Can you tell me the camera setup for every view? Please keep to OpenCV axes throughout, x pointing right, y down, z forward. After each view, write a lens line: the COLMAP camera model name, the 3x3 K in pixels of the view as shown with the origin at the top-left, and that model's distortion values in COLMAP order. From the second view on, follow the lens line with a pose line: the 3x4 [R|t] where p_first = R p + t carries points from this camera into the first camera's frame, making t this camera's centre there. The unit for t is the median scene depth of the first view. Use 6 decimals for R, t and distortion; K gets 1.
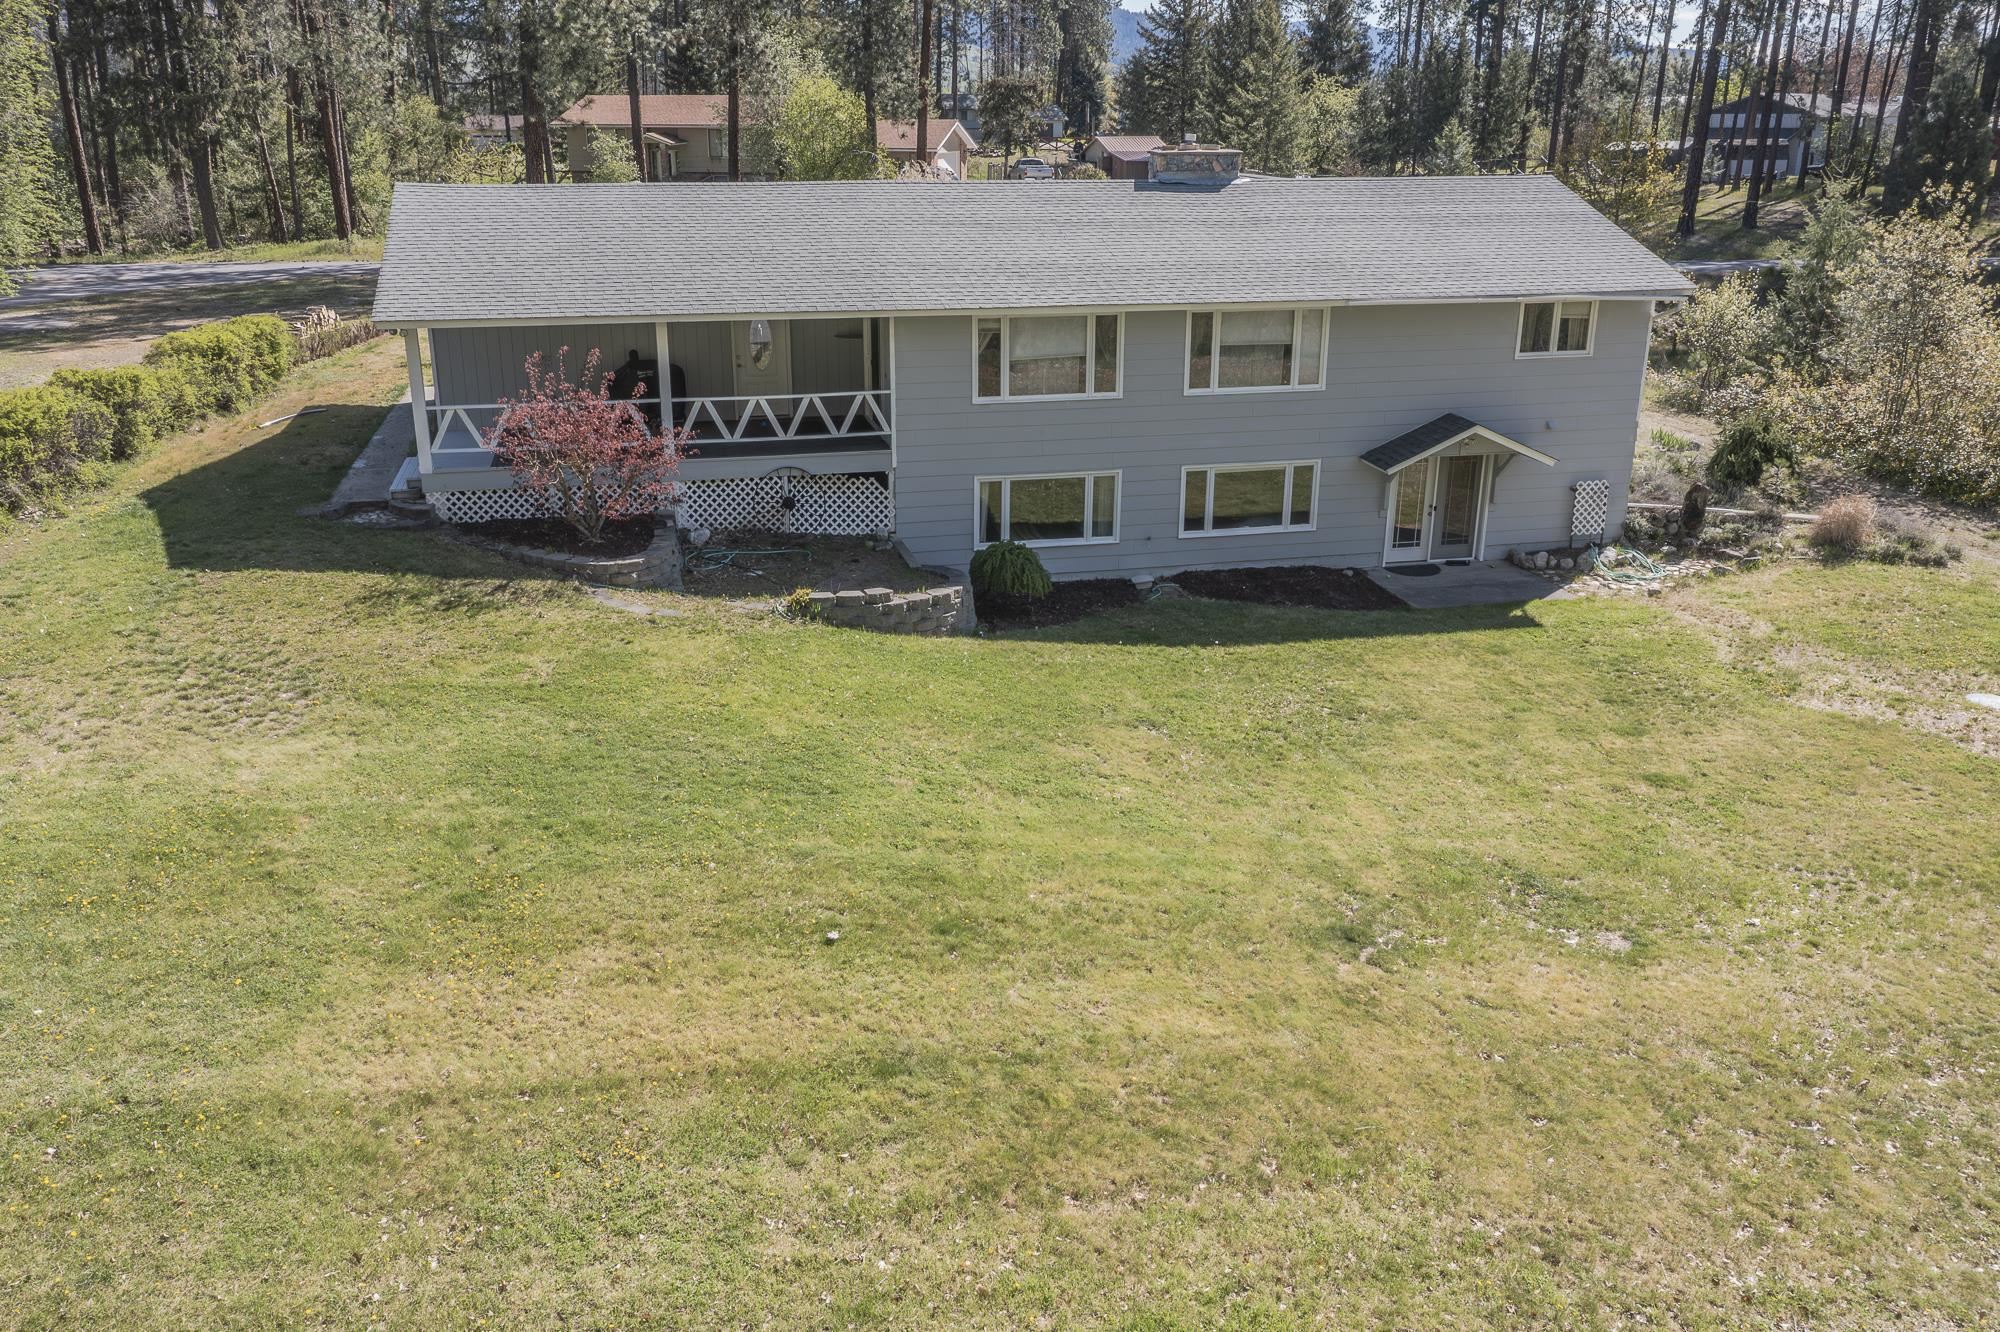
lens RADIAL K [[1597.2, 0, 1000.0], [0, 1597.2, 666.0], [0, 0, 1]] dist [-0.001866, 0.005696]
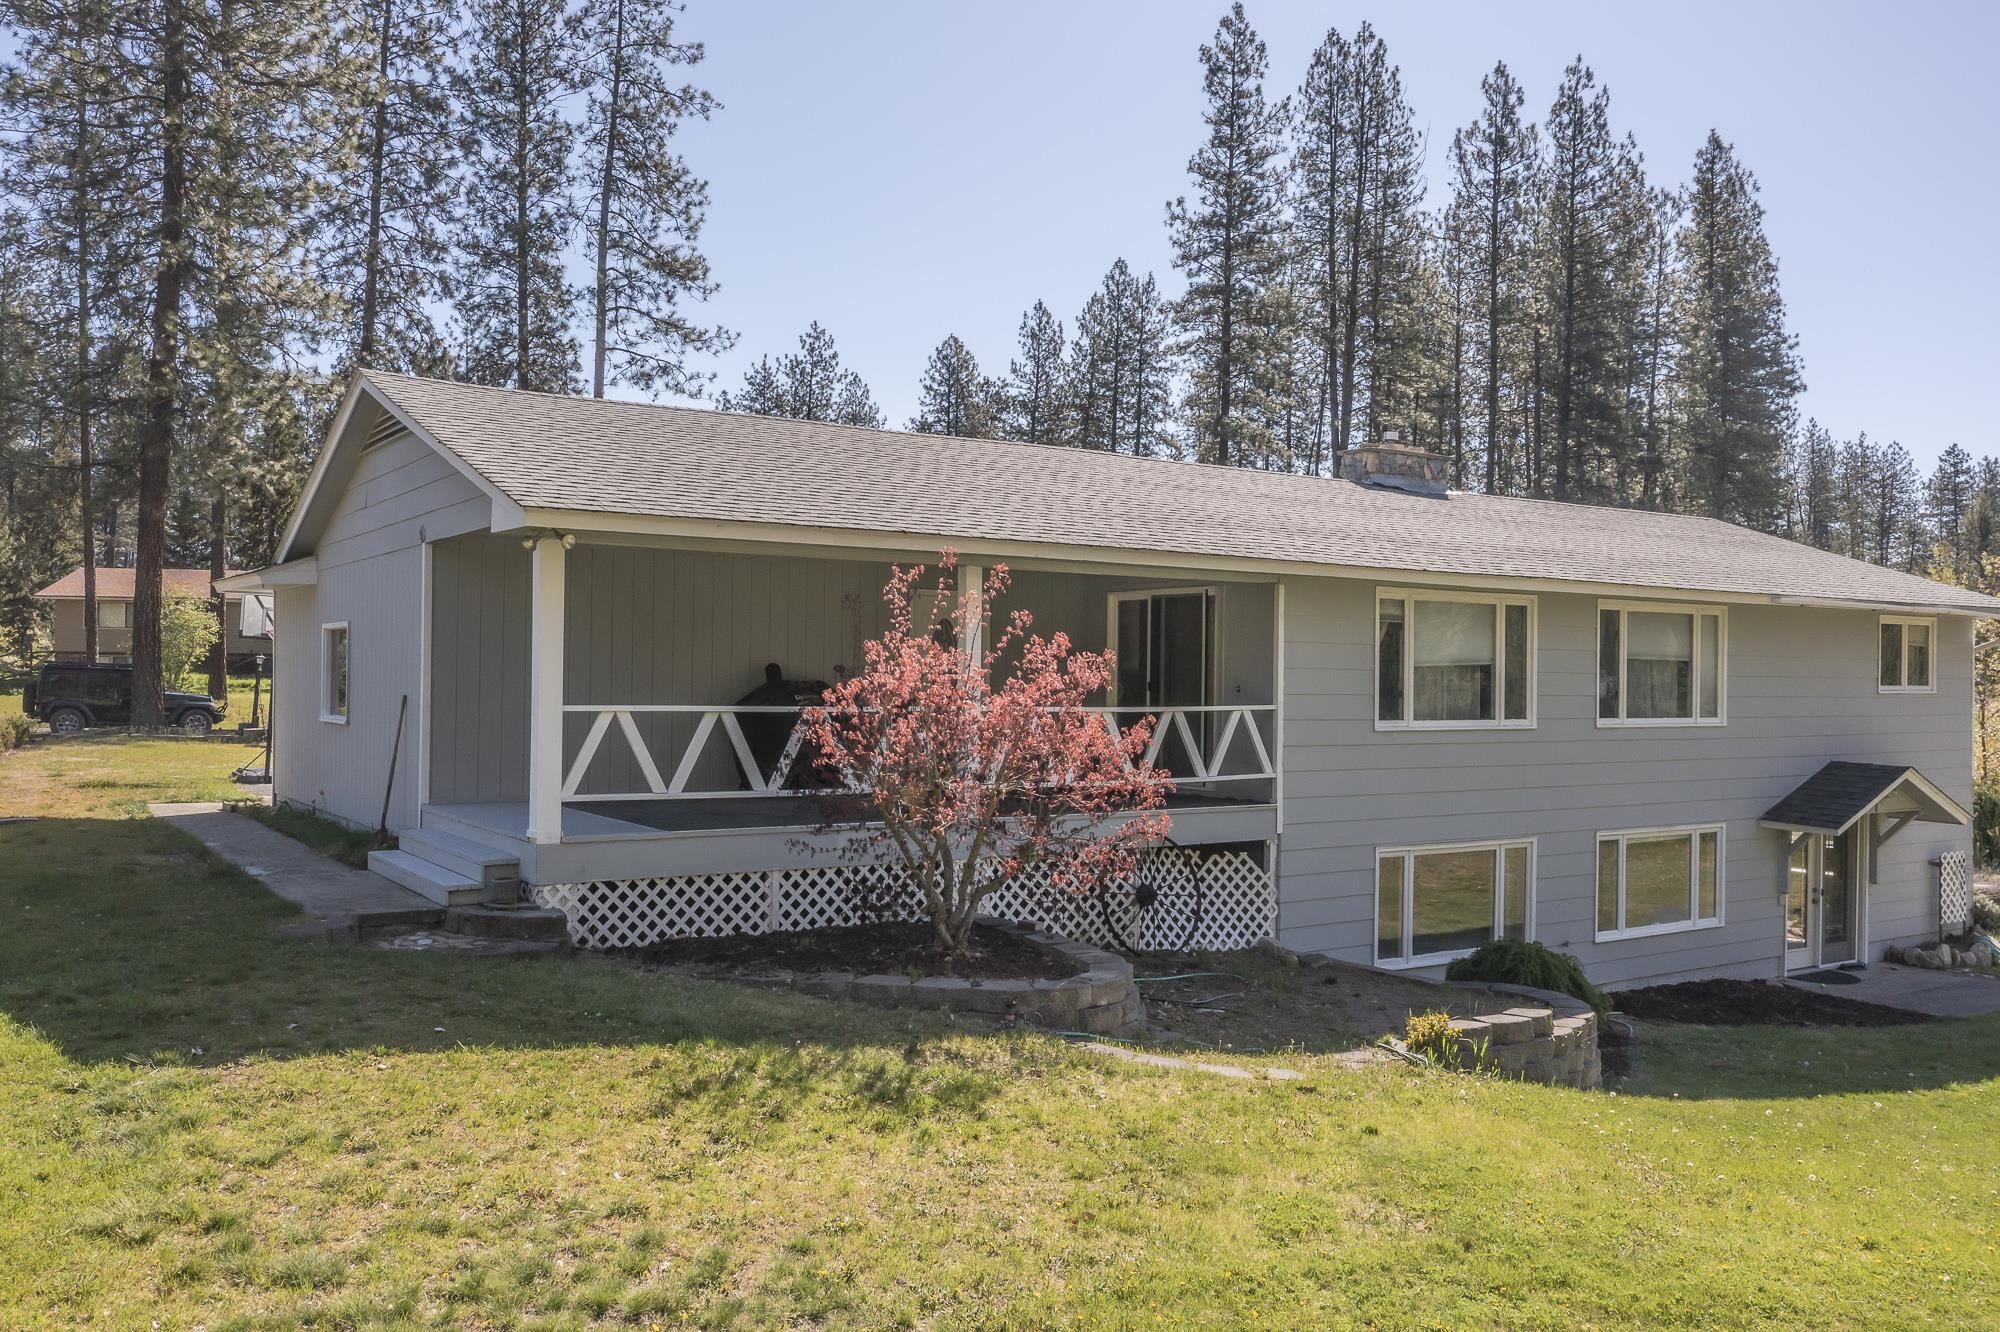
lens RADIAL K [[1597.2, 0, 1000.0], [0, 1597.2, 666.0], [0, 0, 1]] dist [-0.001866, 0.005696]
pose [[0.940538, 0.009141, 0.339566, -0.368453], [0.103454, 0.944441, -0.311974, -0.007706], [-0.323551, 0.328553, 0.887337, 0.482492]]
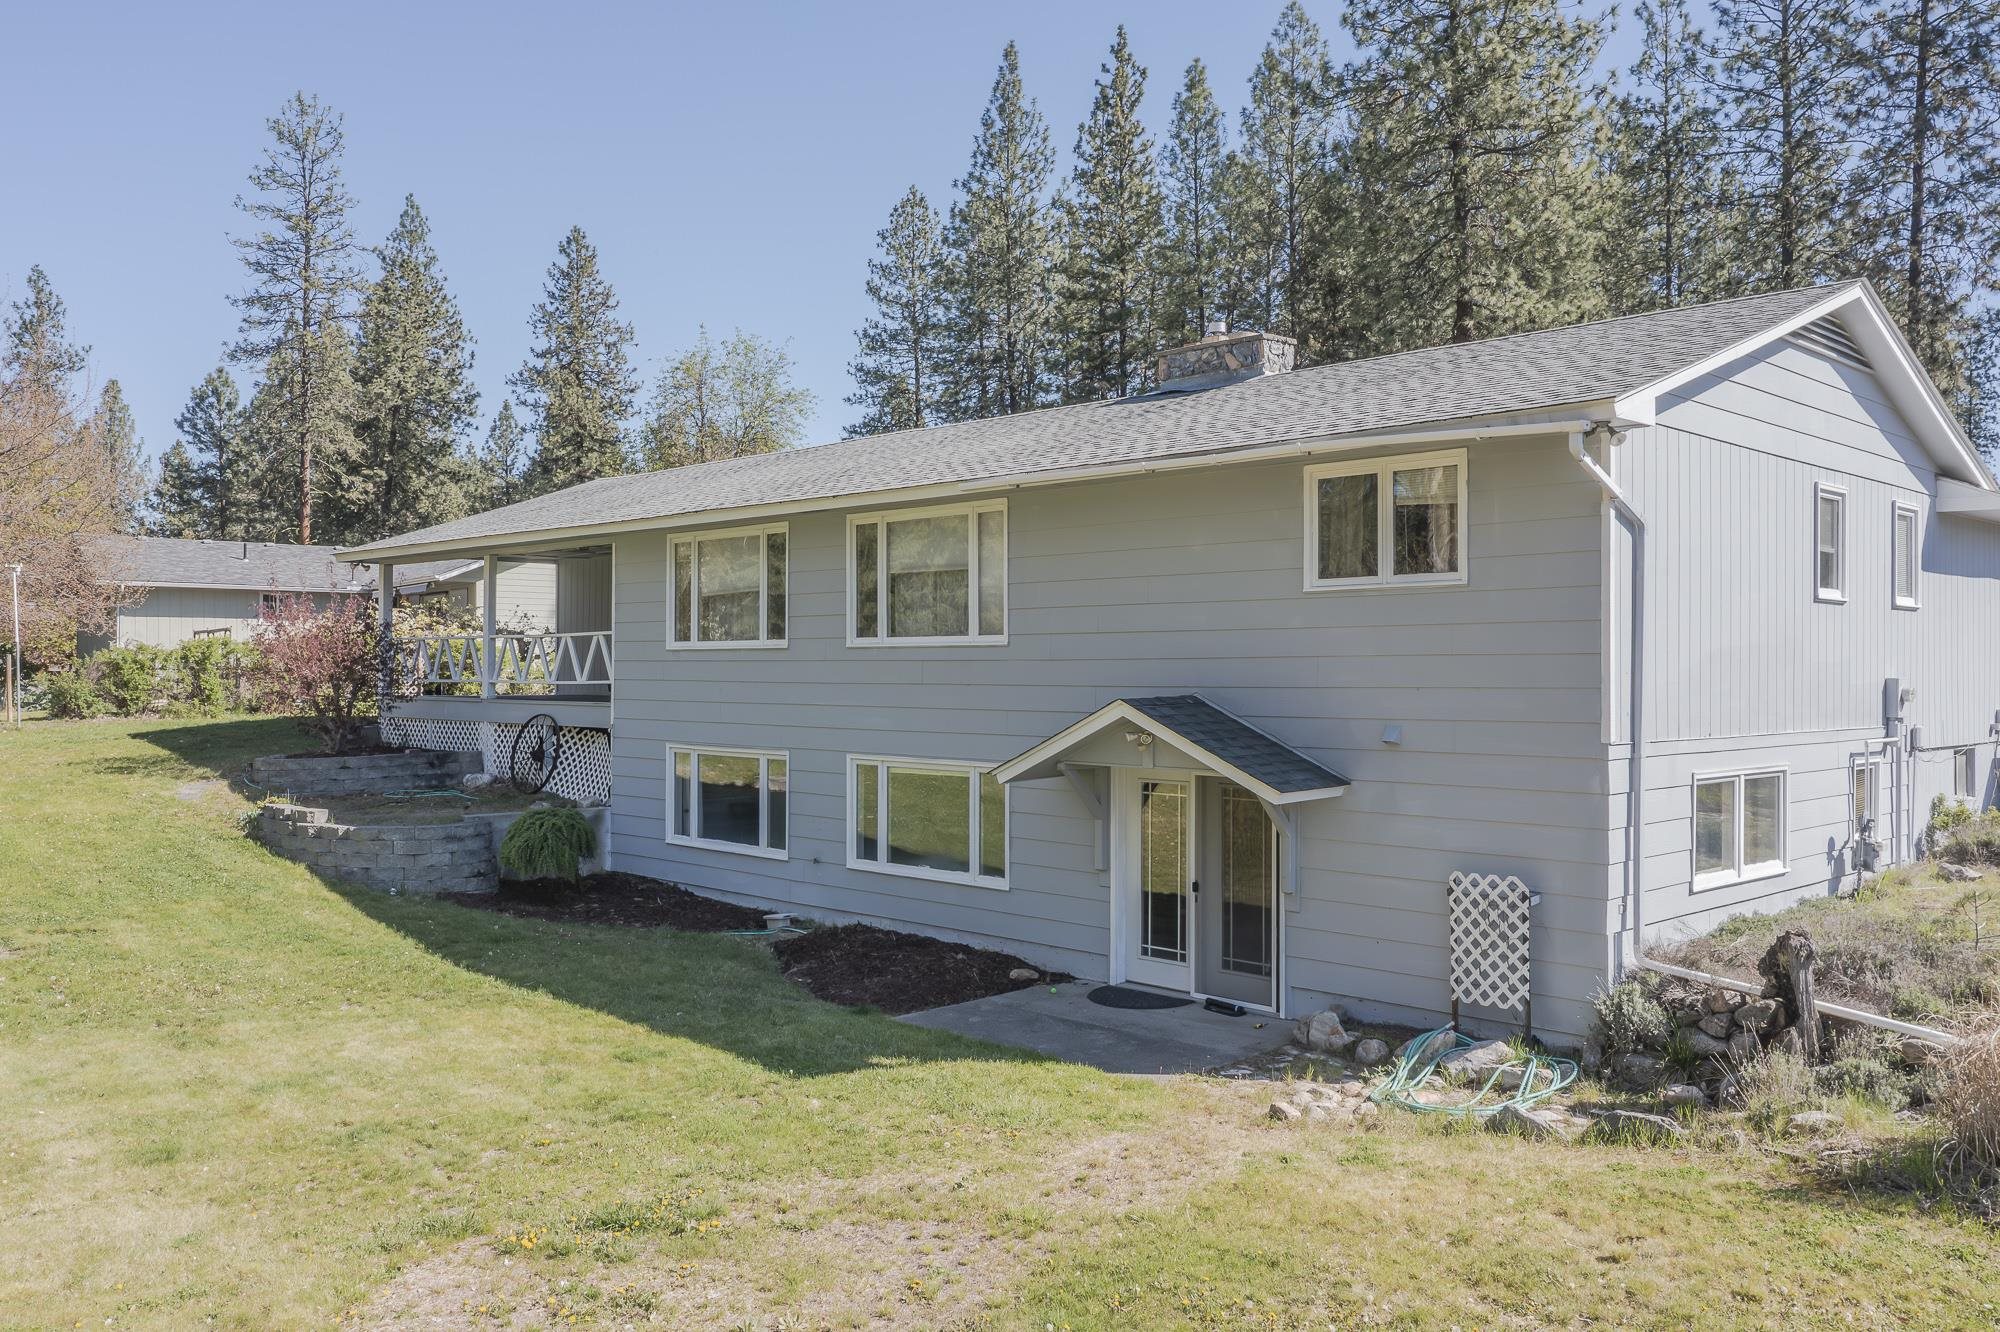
lens RADIAL K [[1597.2, 0, 1000.0], [0, 1597.2, 666.0], [0, 0, 1]] dist [-0.001866, 0.005696]
pose [[0.508206, -0.008282, -0.861196, 0.746007], [-0.285134, 0.941943, -0.177321, -0.063735], [0.812666, 0.335672, 0.476339, 0.760252]]
